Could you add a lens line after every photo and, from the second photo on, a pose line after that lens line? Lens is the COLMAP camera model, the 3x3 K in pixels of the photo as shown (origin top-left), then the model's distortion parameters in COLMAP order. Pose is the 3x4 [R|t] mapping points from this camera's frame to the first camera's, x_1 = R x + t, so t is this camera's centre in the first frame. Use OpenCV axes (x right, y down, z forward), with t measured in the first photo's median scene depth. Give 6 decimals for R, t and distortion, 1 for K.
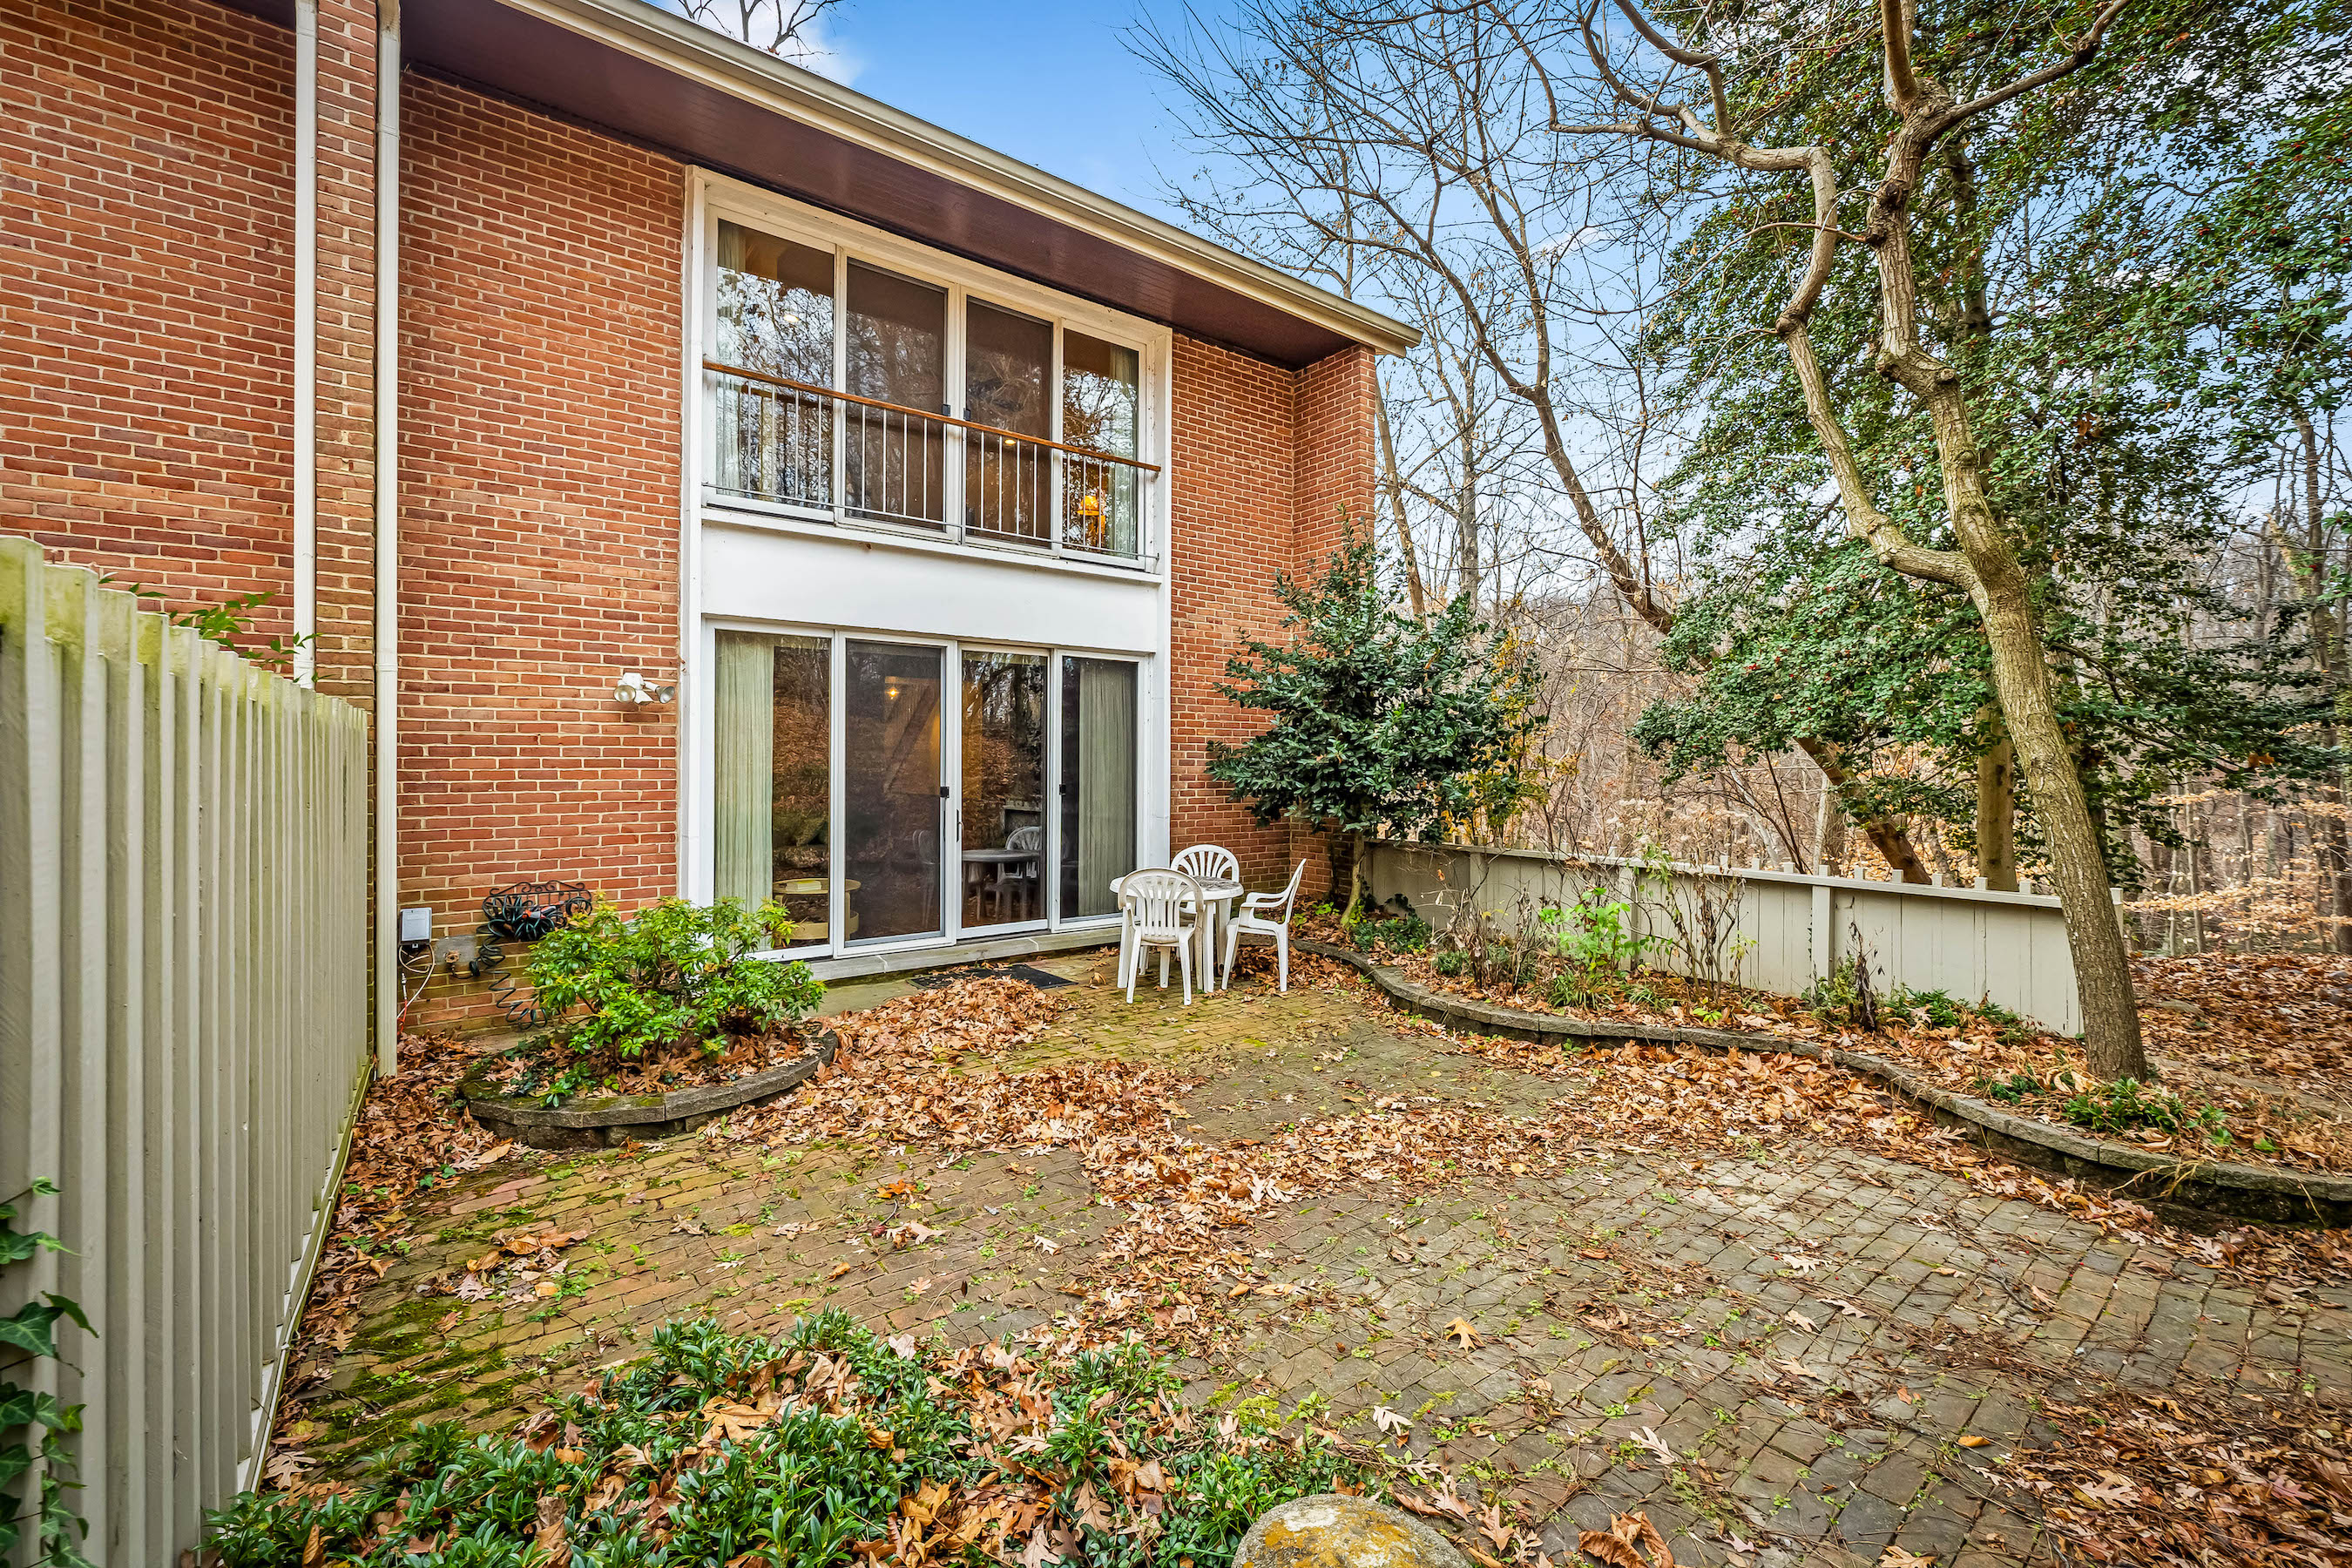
lens RADIAL K [[953.8, 0, 1174.0], [0, 953.8, 767.7], [0, 0, 1]] dist [-0.002307, -0.000162]
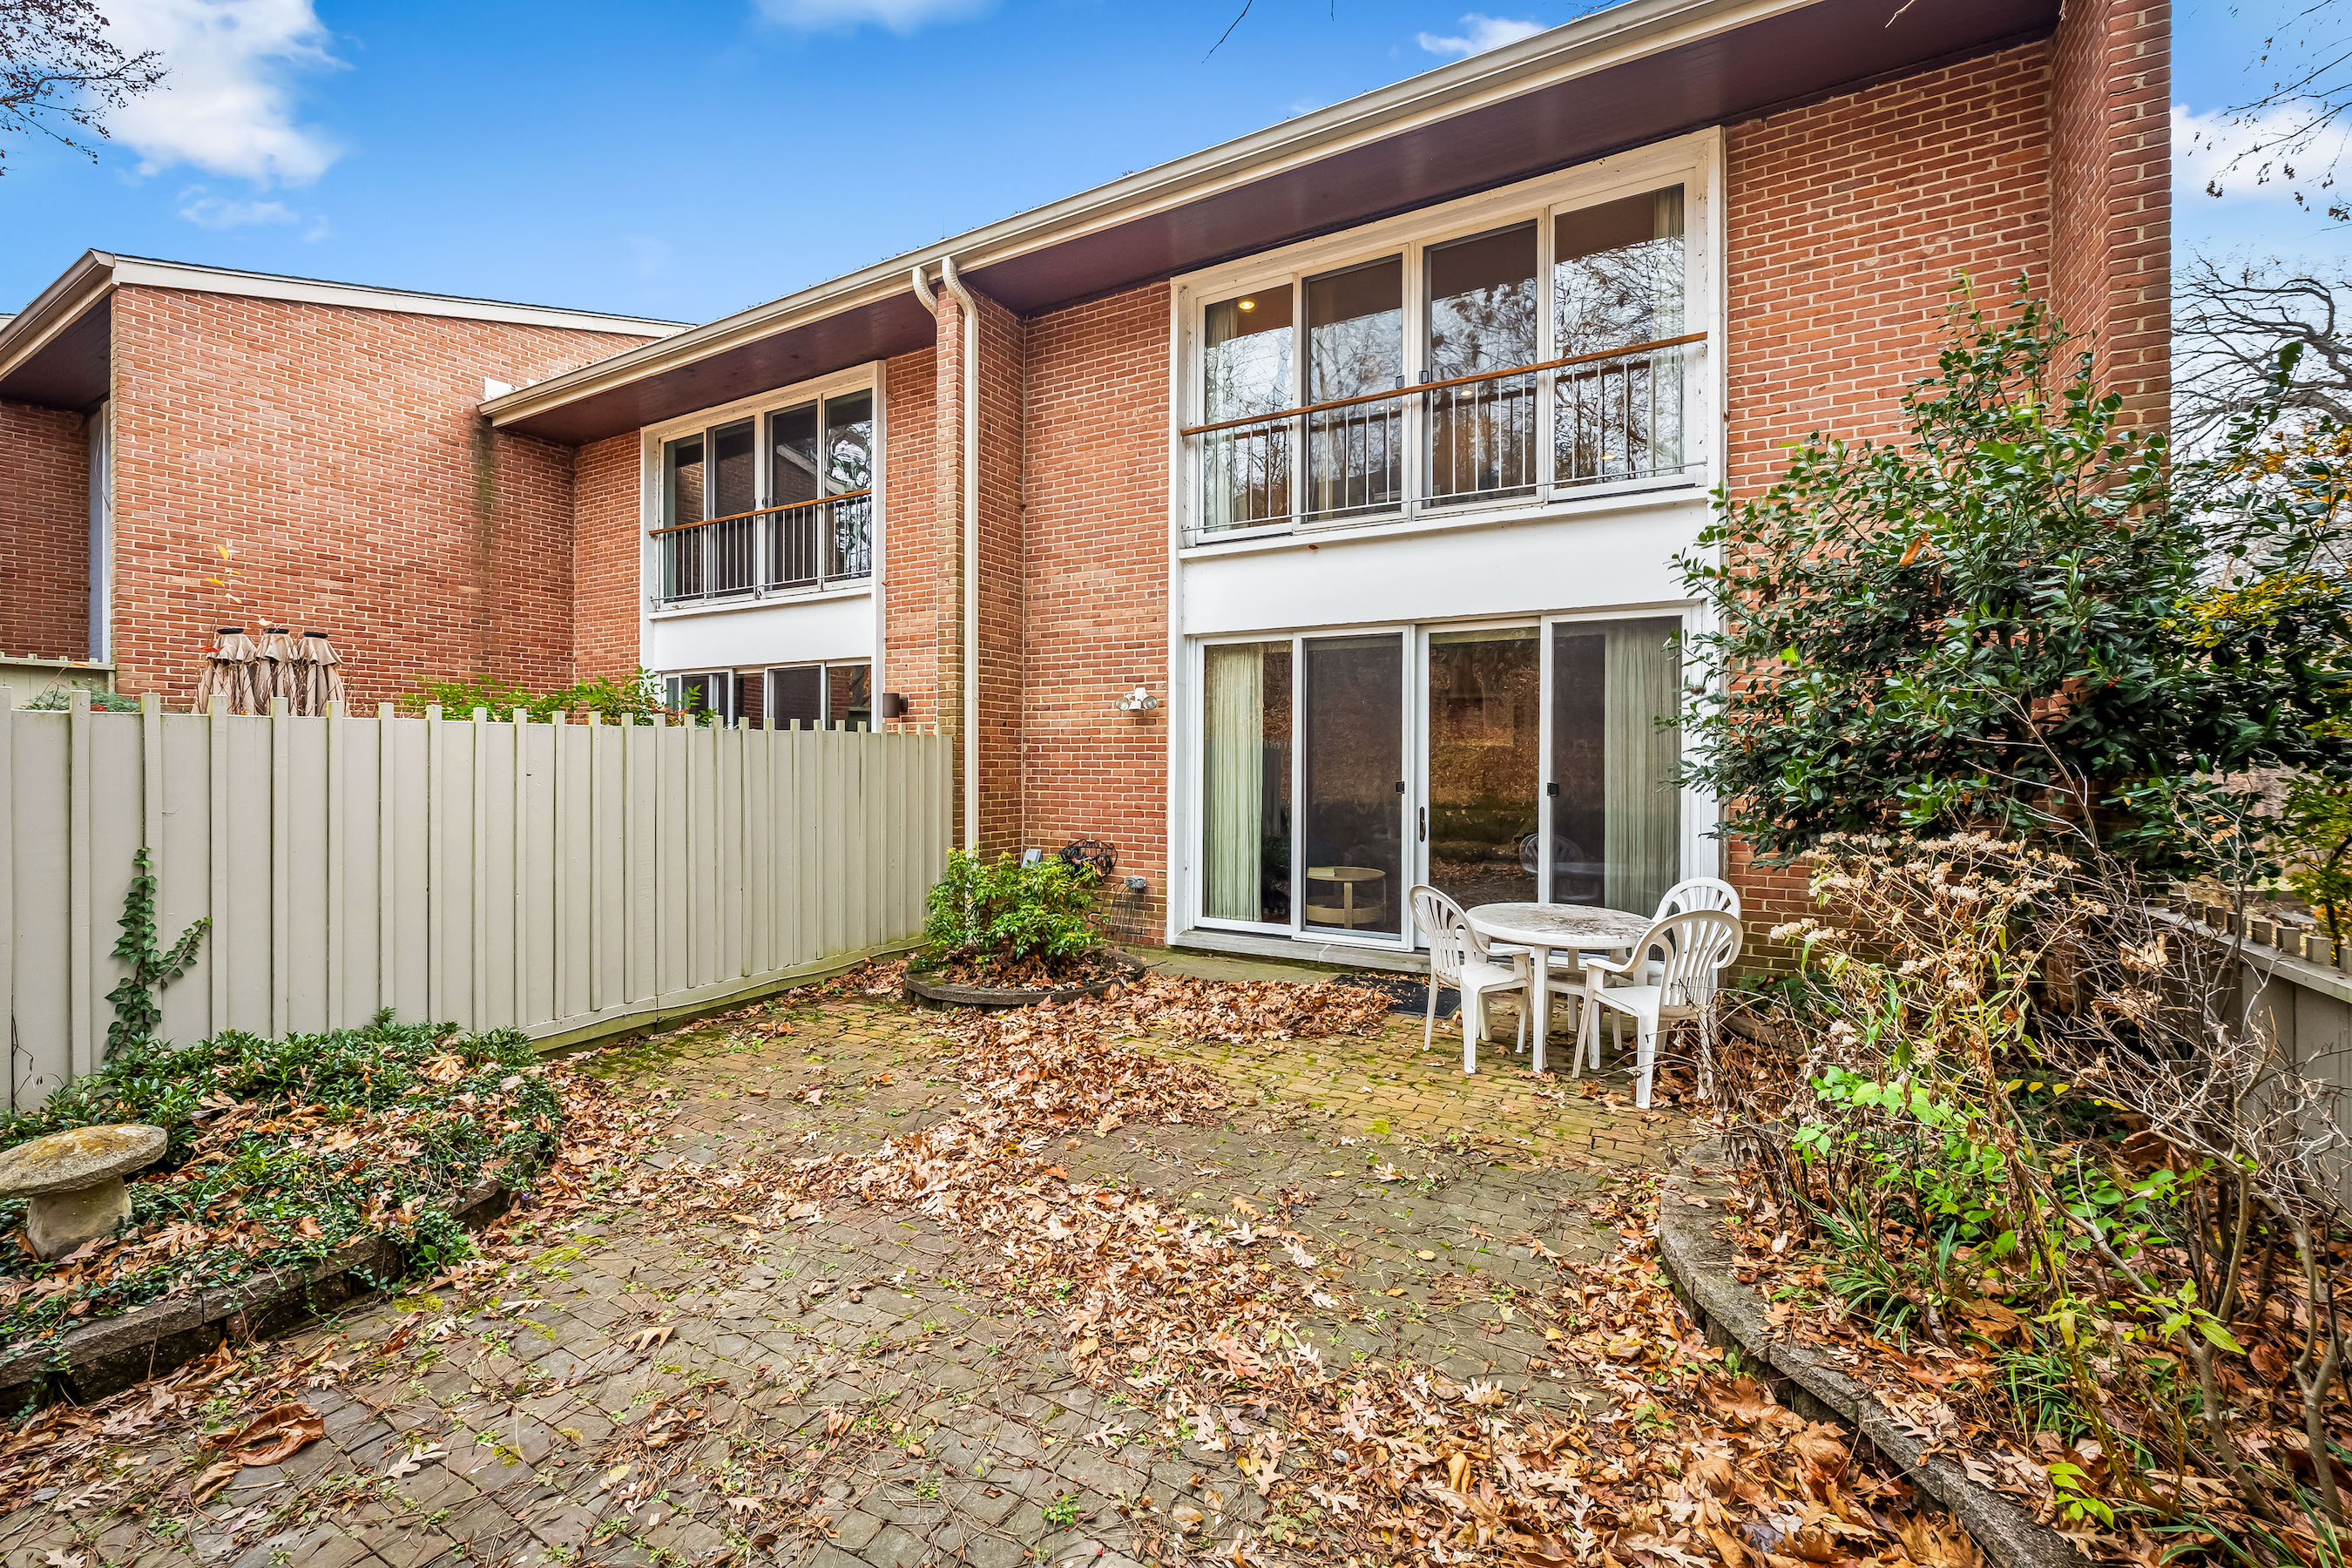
lens RADIAL K [[961.2, 0, 1180.0], [0, 961.2, 761.9], [0, 0, 1]] dist [-0.008550, -0.000615]
pose [[0.400458, 0.005771, -0.916297, 0.593518], [-0.003917, 0.999982, 0.004586, -0.003004], [0.916307, 0.001753, 0.400473, 0.459247]]
